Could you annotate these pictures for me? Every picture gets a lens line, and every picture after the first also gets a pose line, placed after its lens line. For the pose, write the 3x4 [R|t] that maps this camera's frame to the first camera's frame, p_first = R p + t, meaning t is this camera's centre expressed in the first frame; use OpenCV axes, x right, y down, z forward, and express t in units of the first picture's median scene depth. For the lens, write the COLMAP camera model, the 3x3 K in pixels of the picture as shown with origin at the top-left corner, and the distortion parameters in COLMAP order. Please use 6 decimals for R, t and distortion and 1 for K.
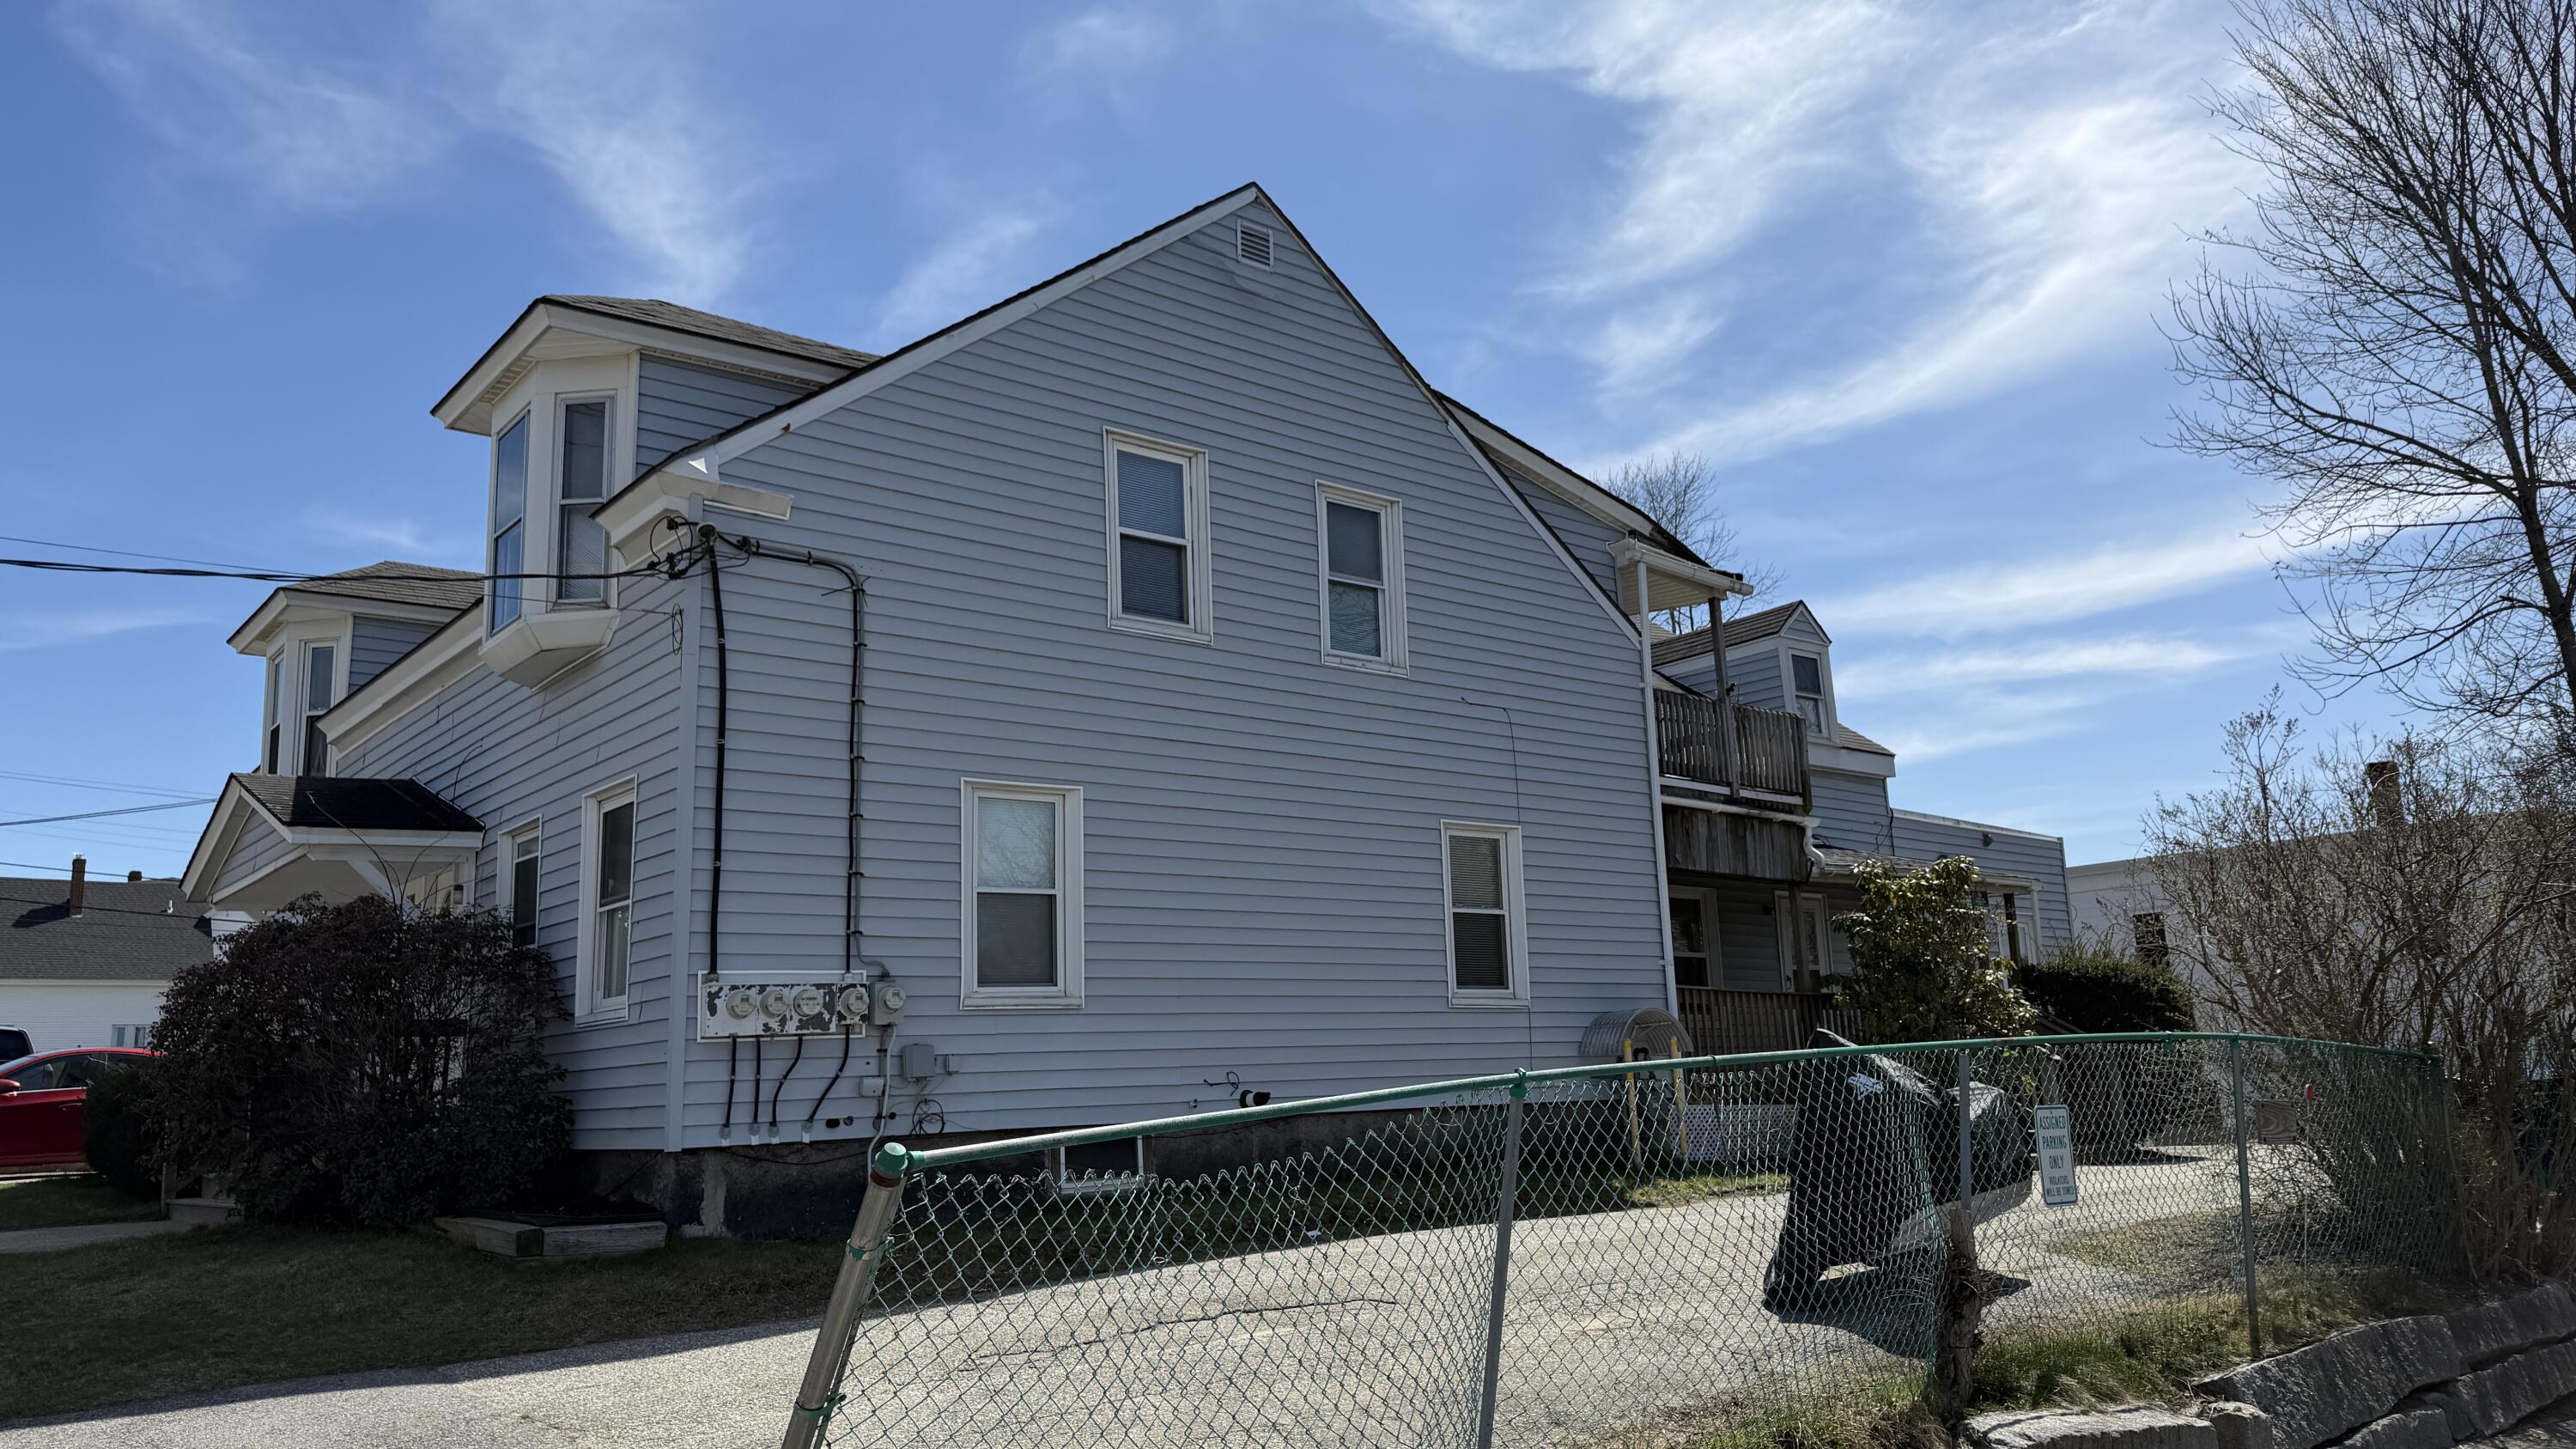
lens RADIAL K [[1654.1, 0, 1288.0], [0, 1654.1, 724.5], [0, 0, 1]] dist [0.016065, -0.002210]
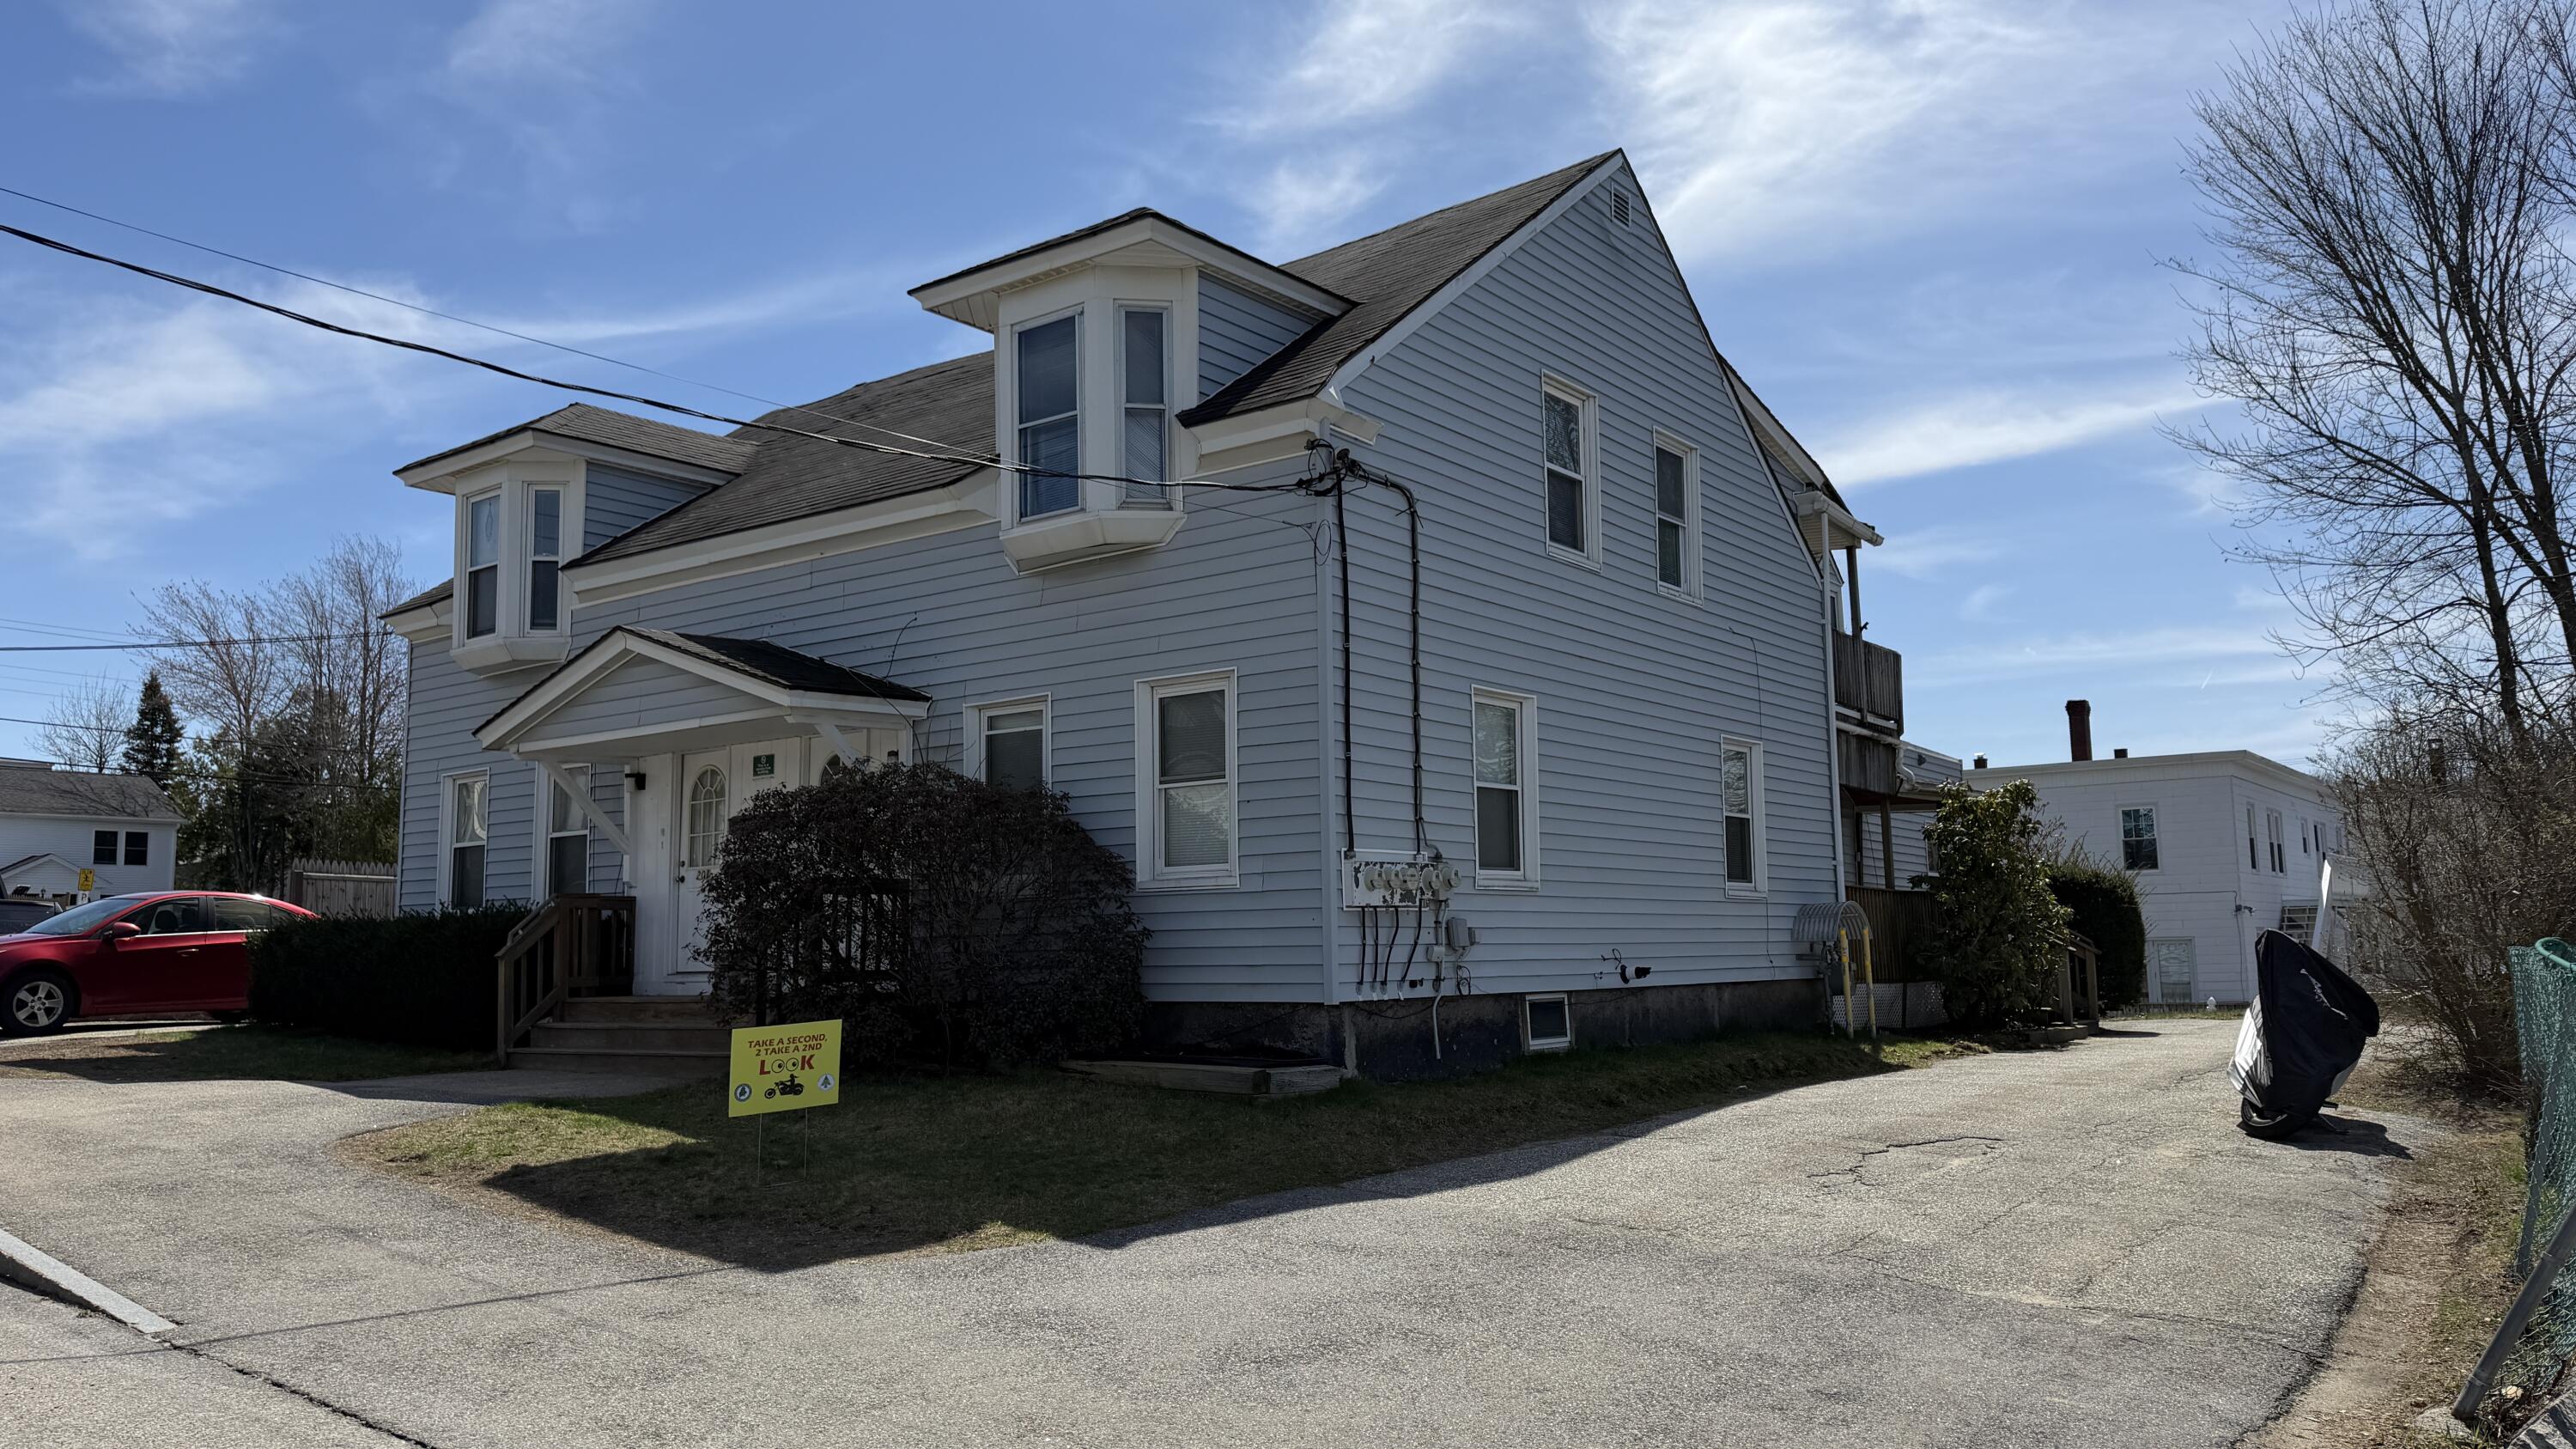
lens RADIAL K [[1838.1, 0, 1288.0], [0, 1838.1, 724.5], [0, 0, 1]] dist [0.189490, -0.206817]
pose [[0.956492, 0.048903, 0.287631, -0.671080], [-0.070174, 0.995473, 0.064110, -0.012363], [-0.283194, -0.081505, 0.955593, -0.164563]]
